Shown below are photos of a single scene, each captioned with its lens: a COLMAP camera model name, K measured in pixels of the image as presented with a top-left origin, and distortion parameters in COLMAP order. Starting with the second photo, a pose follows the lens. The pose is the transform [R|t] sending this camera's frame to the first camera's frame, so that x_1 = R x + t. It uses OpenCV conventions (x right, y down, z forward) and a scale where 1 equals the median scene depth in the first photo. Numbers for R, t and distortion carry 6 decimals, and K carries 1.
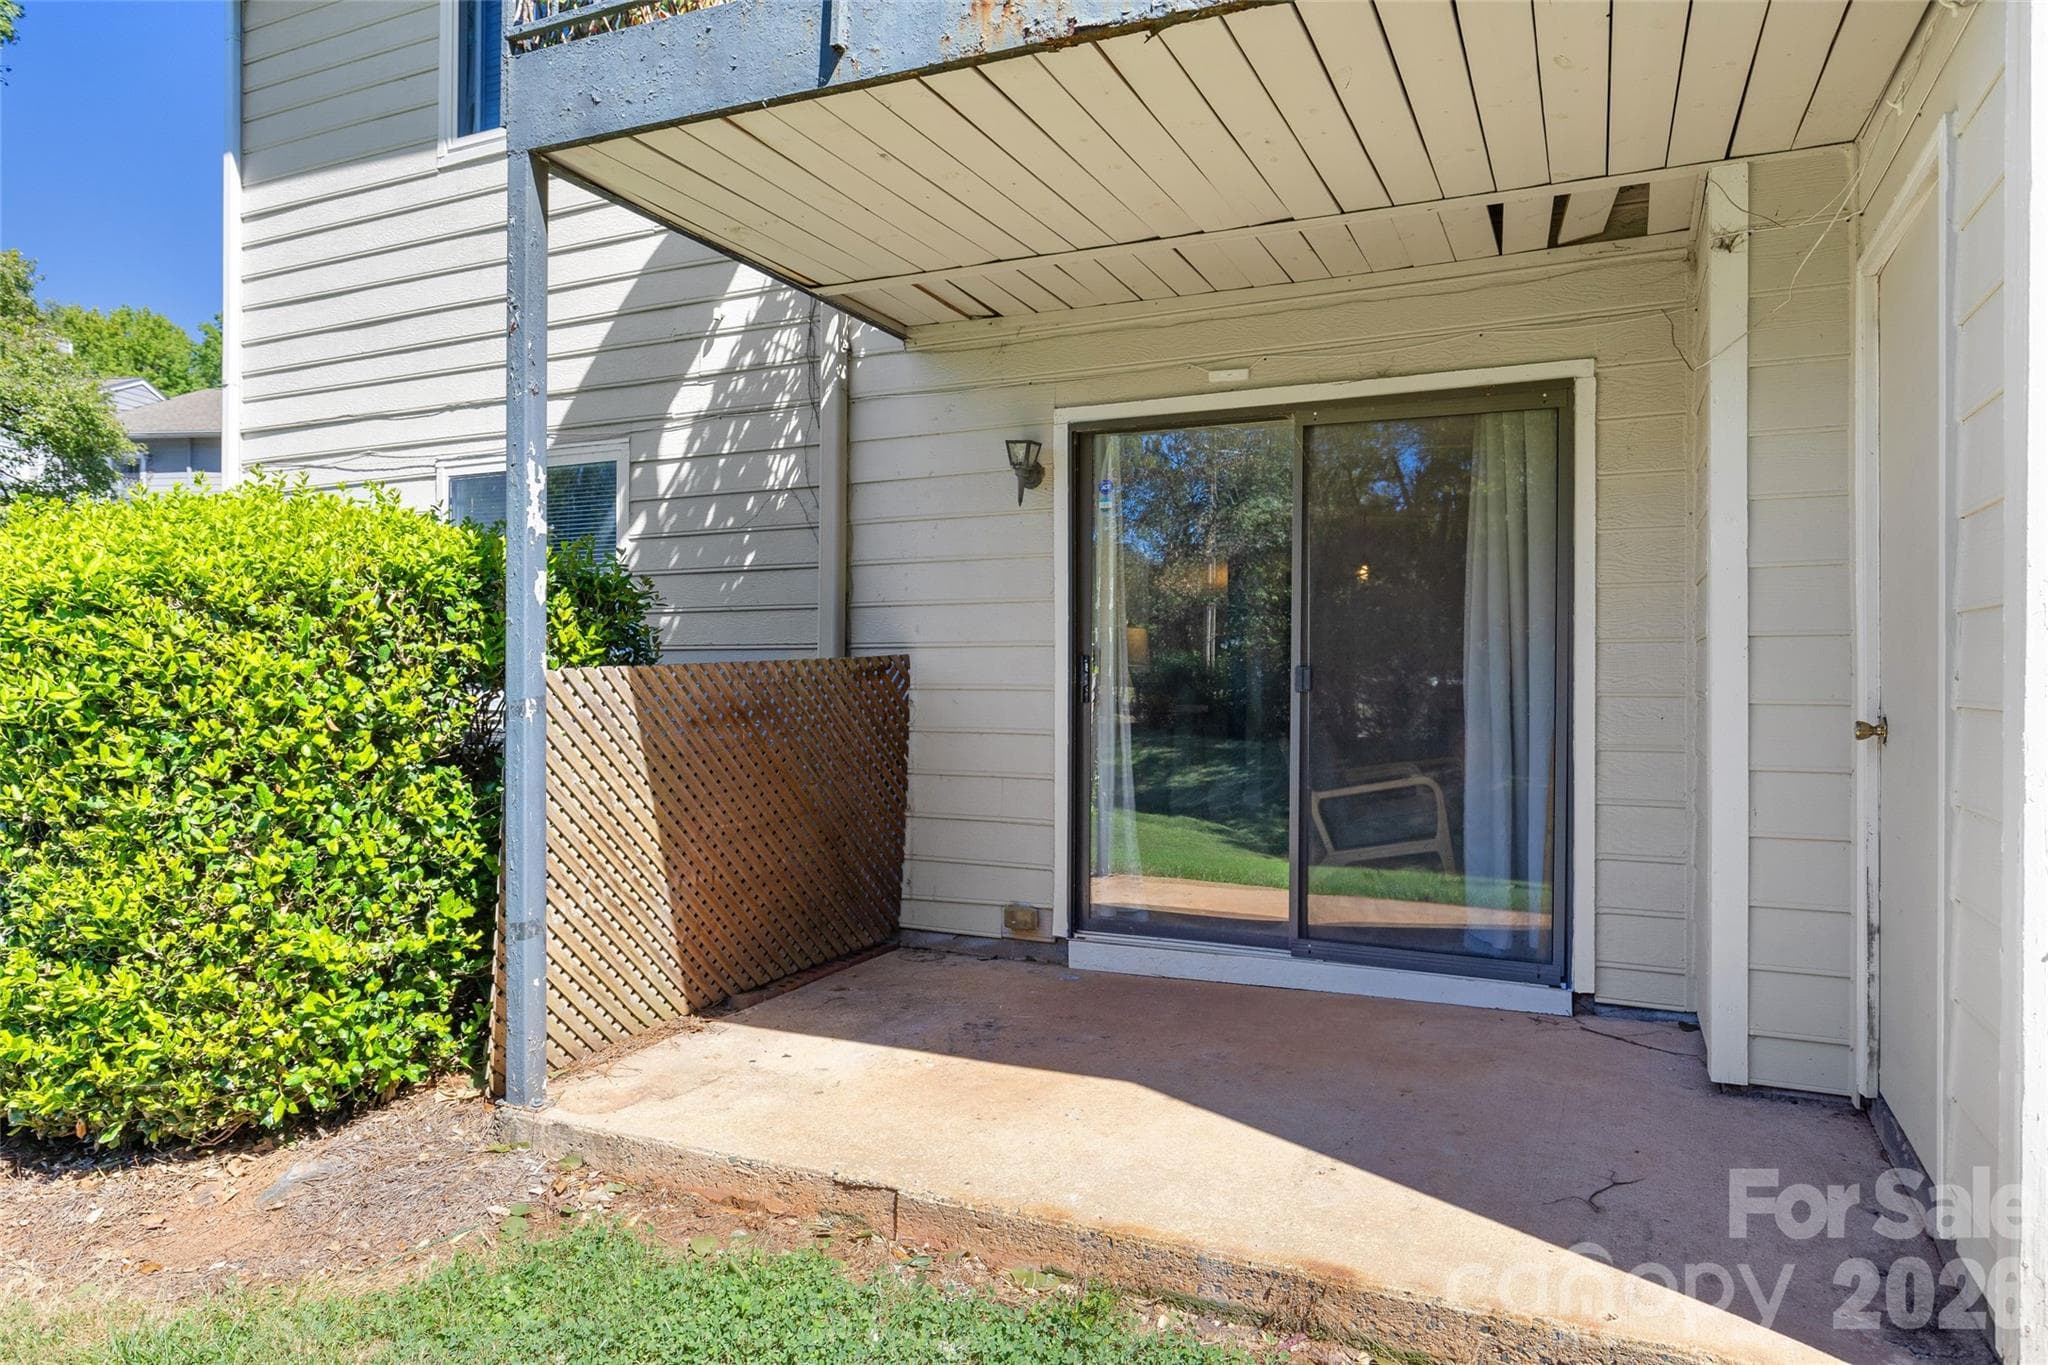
lens RADIAL K [[1169.7, 0, 1019.8], [0, 1169.7, 670.4], [0, 0, 1]] dist [0.002108, 0.000899]
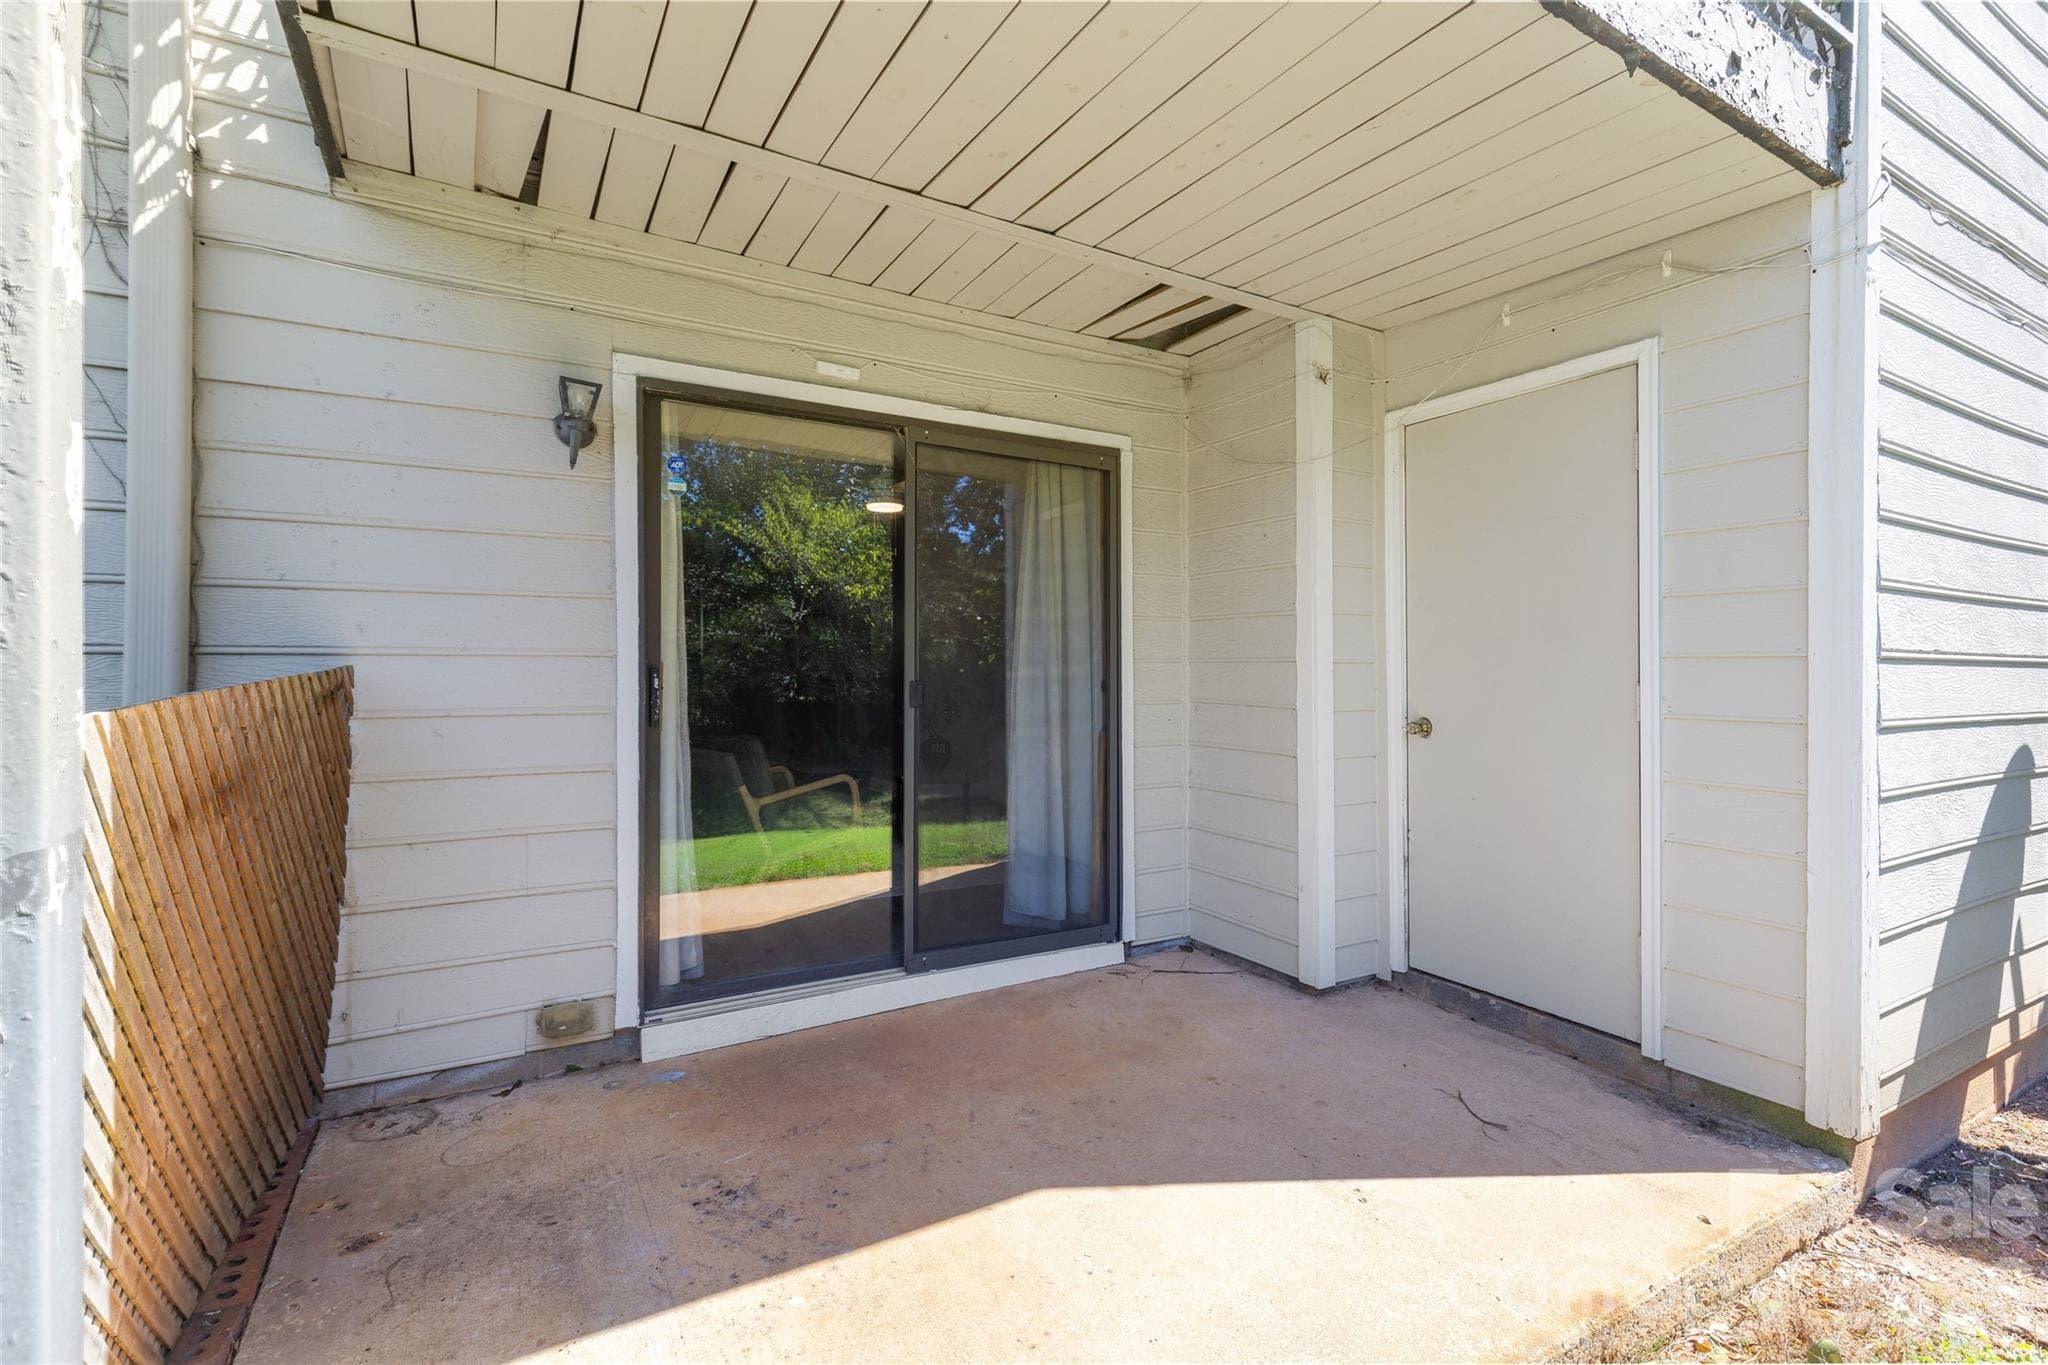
lens RADIAL K [[895.7, 0, 1026.6], [0, 895.7, 667.1], [0, 0, 1]] dist [0.004399, -0.000632]
pose [[0.589376, 0.001627, 0.807857, -0.346492], [-0.003076, 0.999995, 0.000231, -0.017551], [-0.807853, -0.002621, 0.589378, 0.506279]]
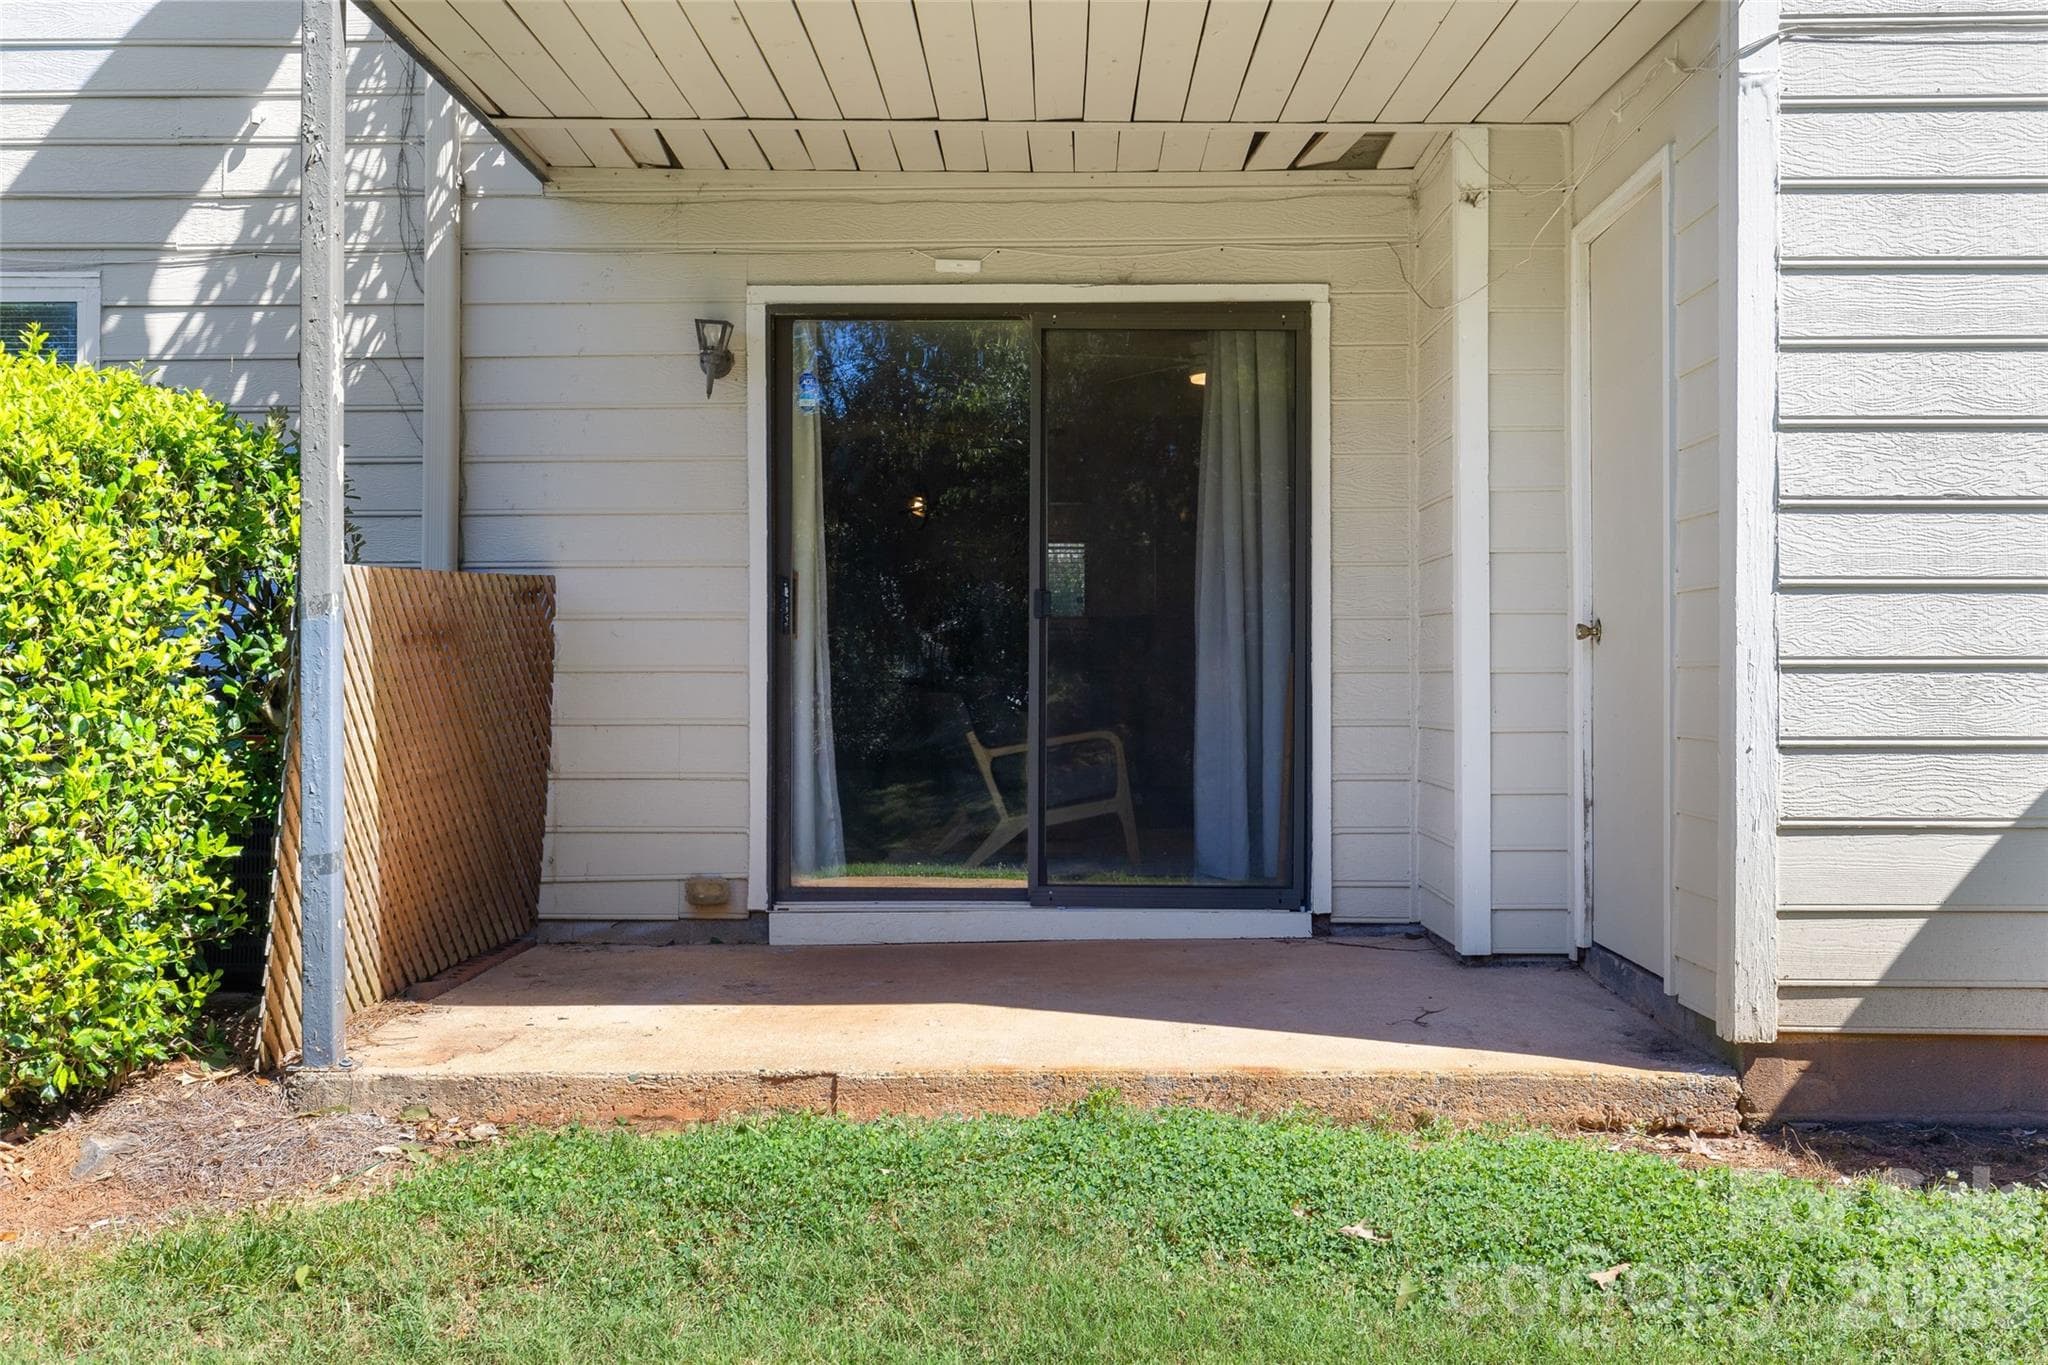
lens RADIAL K [[1767.3, 0, 964.2], [0, 1767.3, 648.3], [0, 0, 1]] dist [-0.000920, 0.020562]
pose [[0.927760, 0.001795, 0.373172, -0.358401], [0.000570, 0.999980, -0.006229, 0.055102], [-0.373176, 0.005992, 0.927741, -0.285746]]
